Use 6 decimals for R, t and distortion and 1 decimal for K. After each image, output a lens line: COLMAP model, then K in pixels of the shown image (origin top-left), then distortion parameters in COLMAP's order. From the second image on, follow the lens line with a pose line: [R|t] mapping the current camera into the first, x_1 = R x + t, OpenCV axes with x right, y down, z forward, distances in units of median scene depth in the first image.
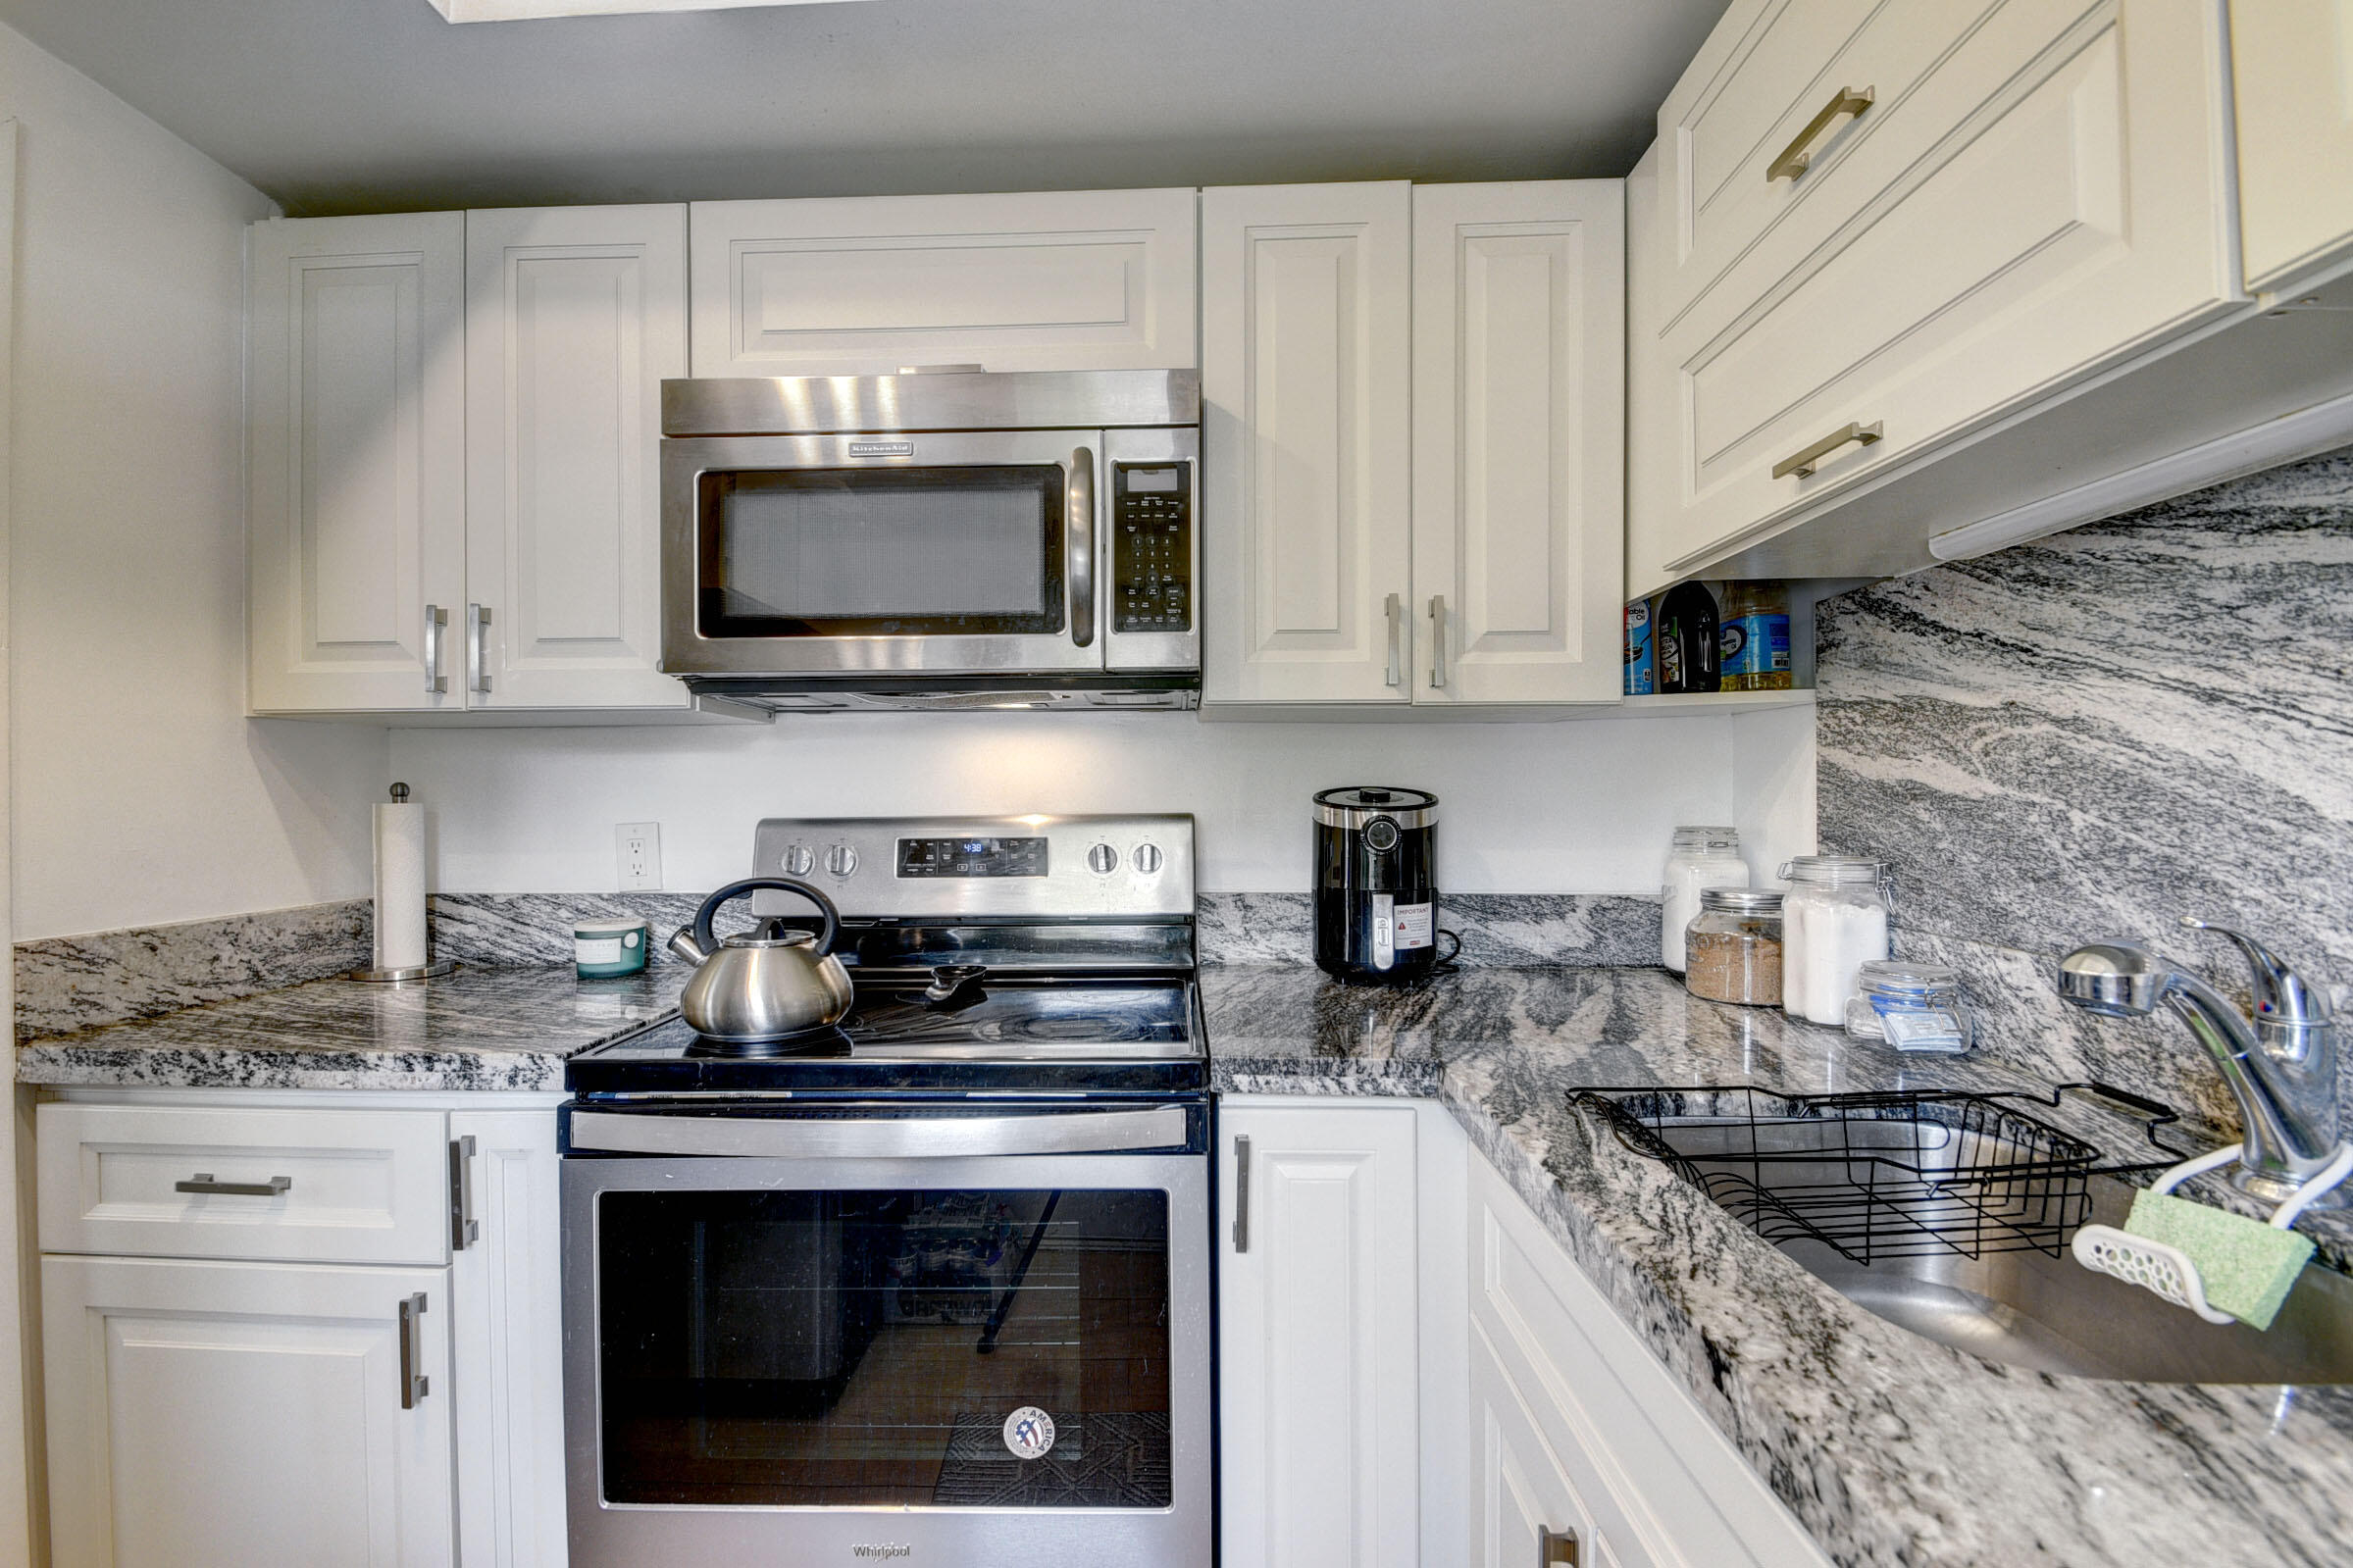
lens RADIAL K [[1029.2, 0, 1139.5], [0, 1029.2, 799.3], [0, 0, 1]] dist [0.016313, -0.021182]
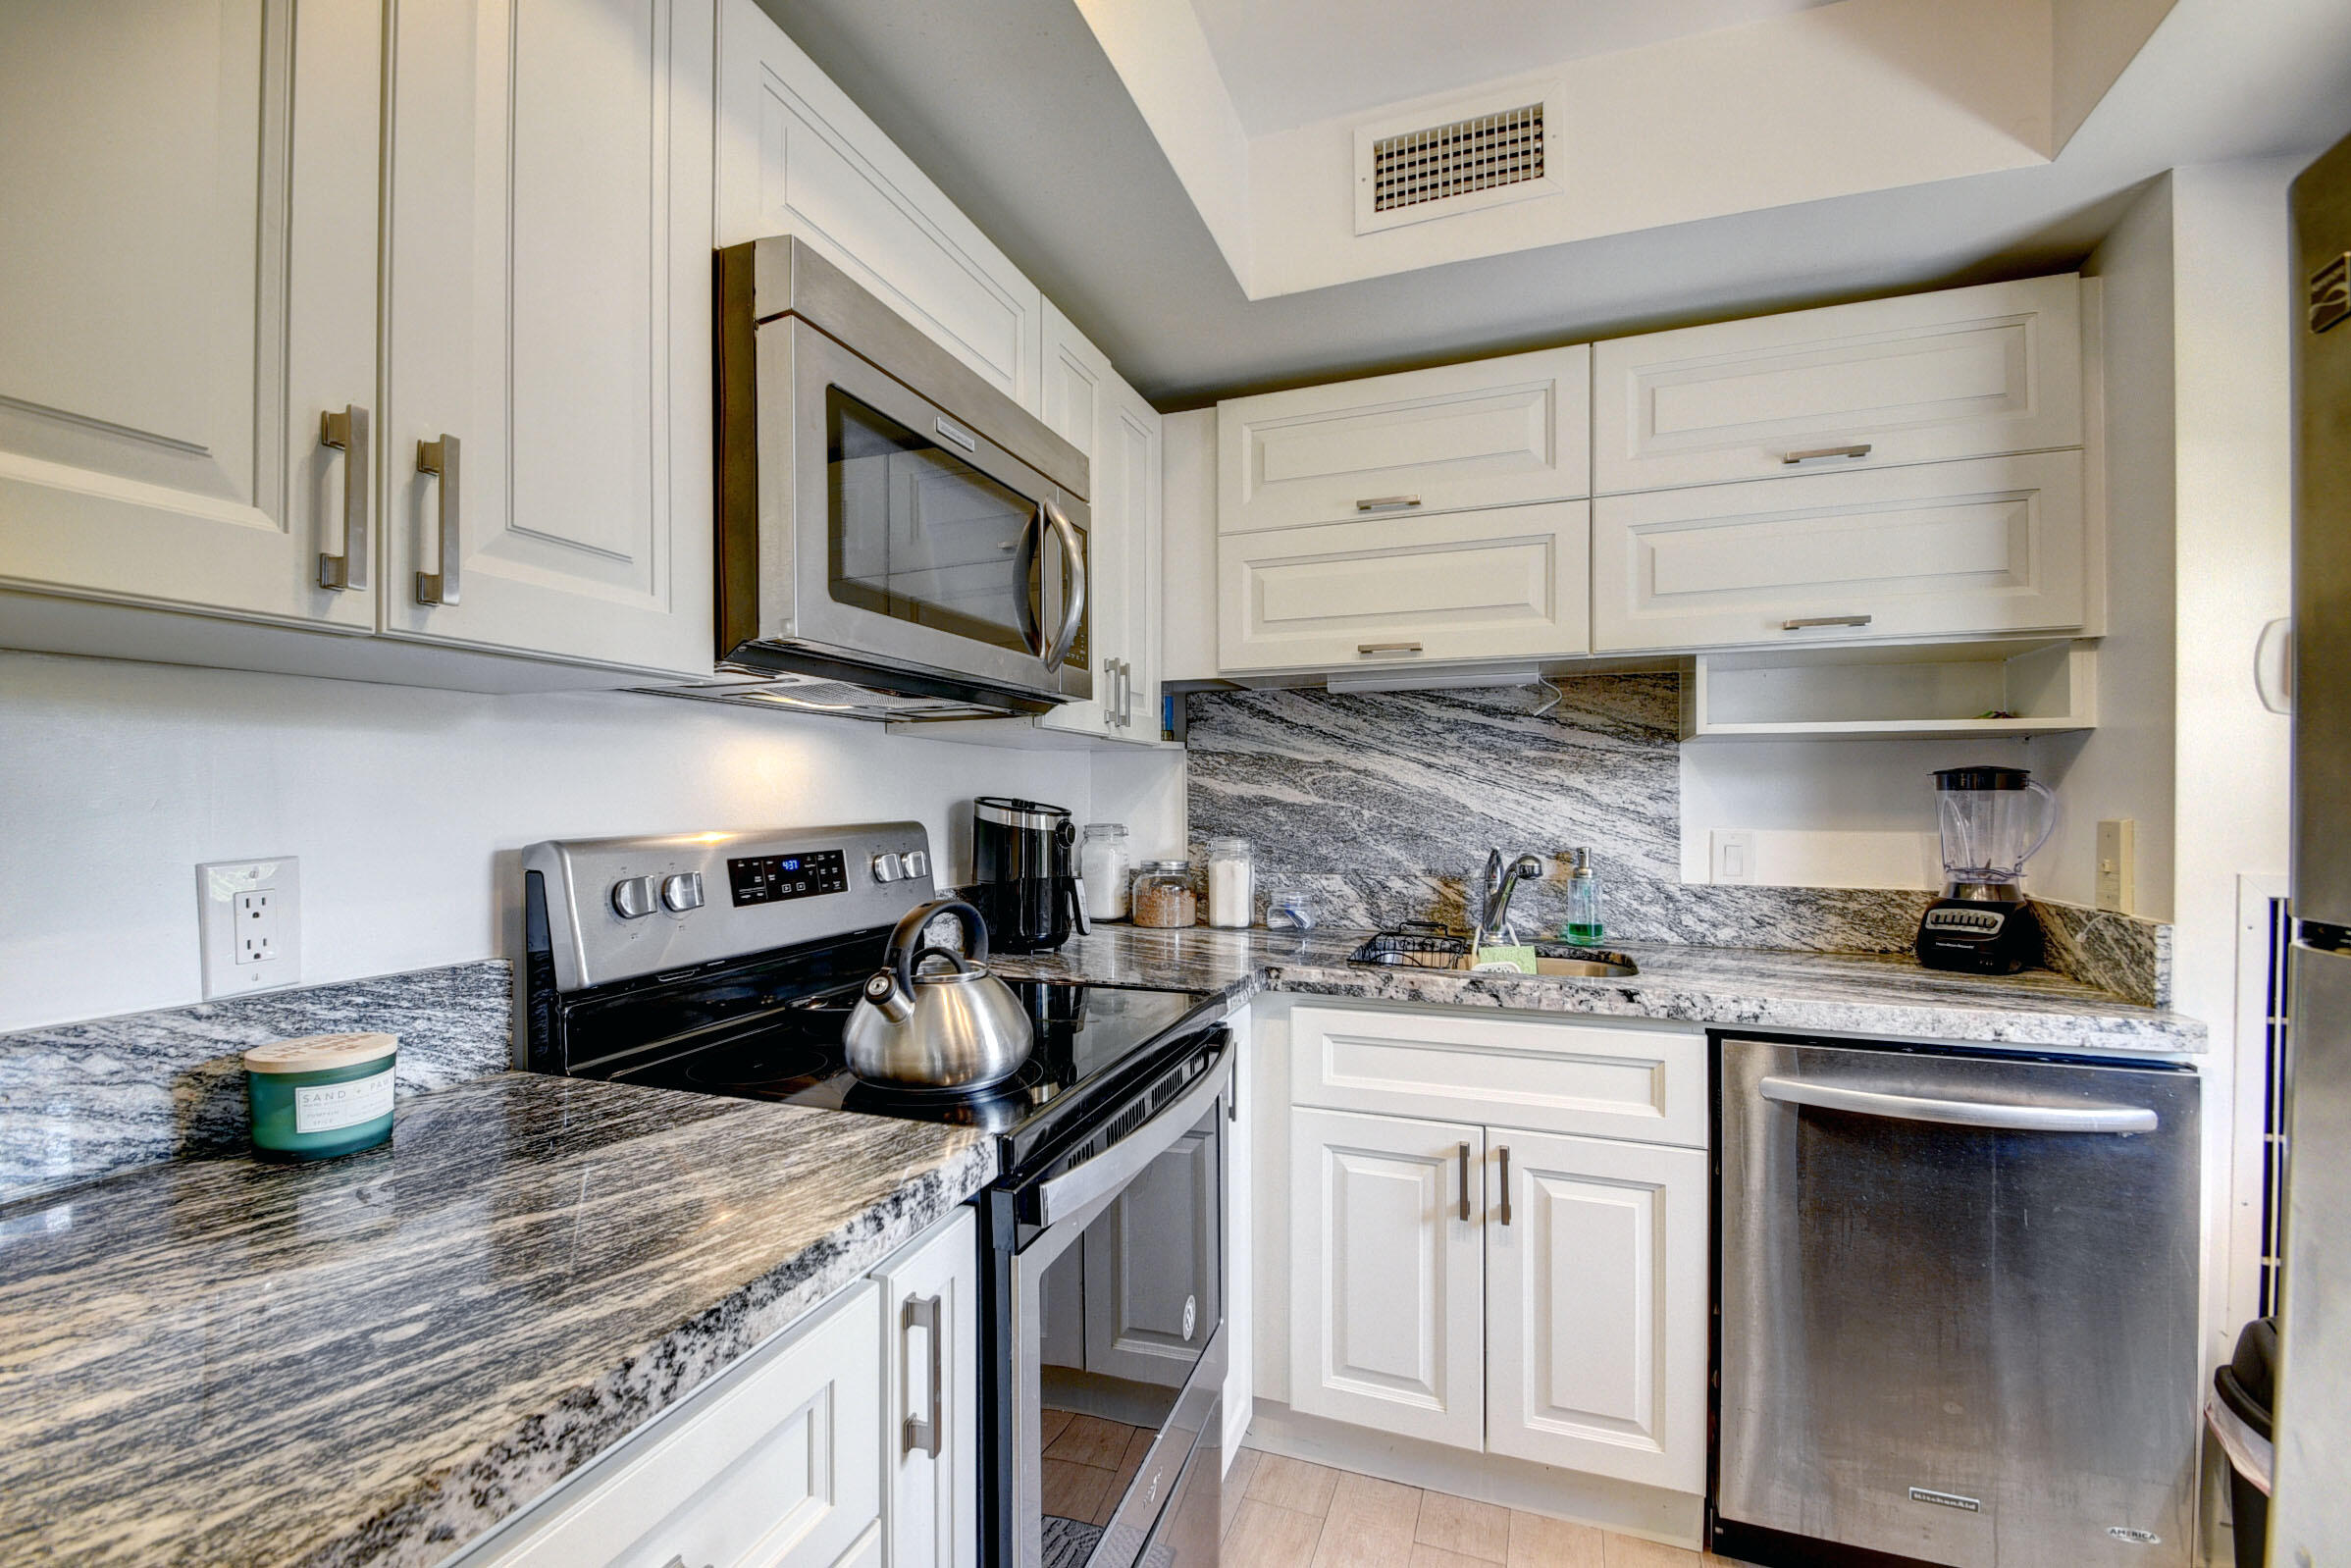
lens RADIAL K [[1028.4, 0, 1138.6], [0, 1028.4, 799.3], [0, 0, 1]] dist [0.016313, -0.021182]
pose [[0.328488, 0.002567, 0.944505, -1.267949], [0.003916, 0.999984, -0.004080, -0.004891], [-0.944500, 0.005039, 0.328473, 0.631592]]
